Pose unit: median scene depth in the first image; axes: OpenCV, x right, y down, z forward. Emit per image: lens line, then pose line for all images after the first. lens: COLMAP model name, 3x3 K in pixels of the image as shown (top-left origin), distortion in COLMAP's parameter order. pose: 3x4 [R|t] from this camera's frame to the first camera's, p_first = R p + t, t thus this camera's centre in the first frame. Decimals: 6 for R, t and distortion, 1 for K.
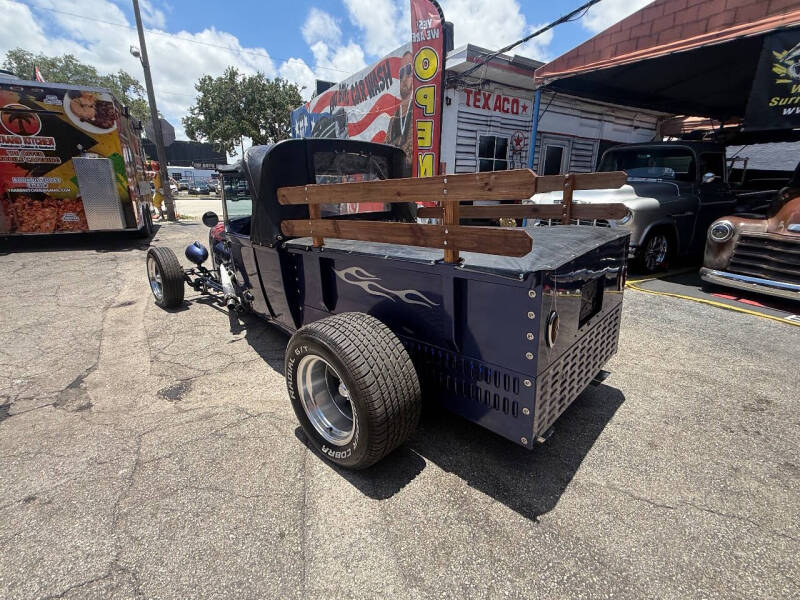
lens RADIAL K [[372.2, 0, 400.3], [0, 372.2, 297.3], [0, 0, 1]] dist [0.000637, -0.000391]
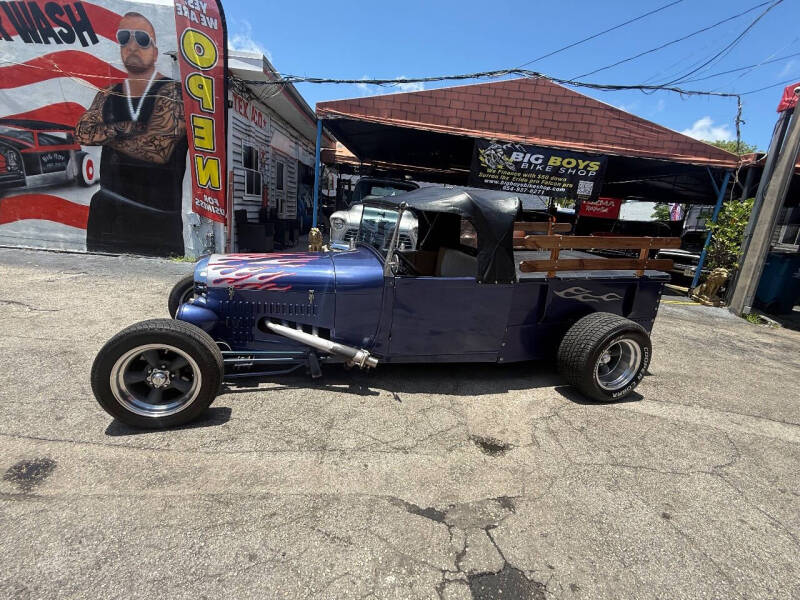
lens RADIAL K [[372.2, 0, 401.4], [0, 372.2, 296.1], [0, 0, 1]] dist [0.000637, -0.000391]
pose [[0.487449, -0.169673, 0.856507, -0.970967], [0.167763, 0.980861, 0.098831, -0.171234], [-0.856883, 0.095515, 0.506585, 0.443582]]
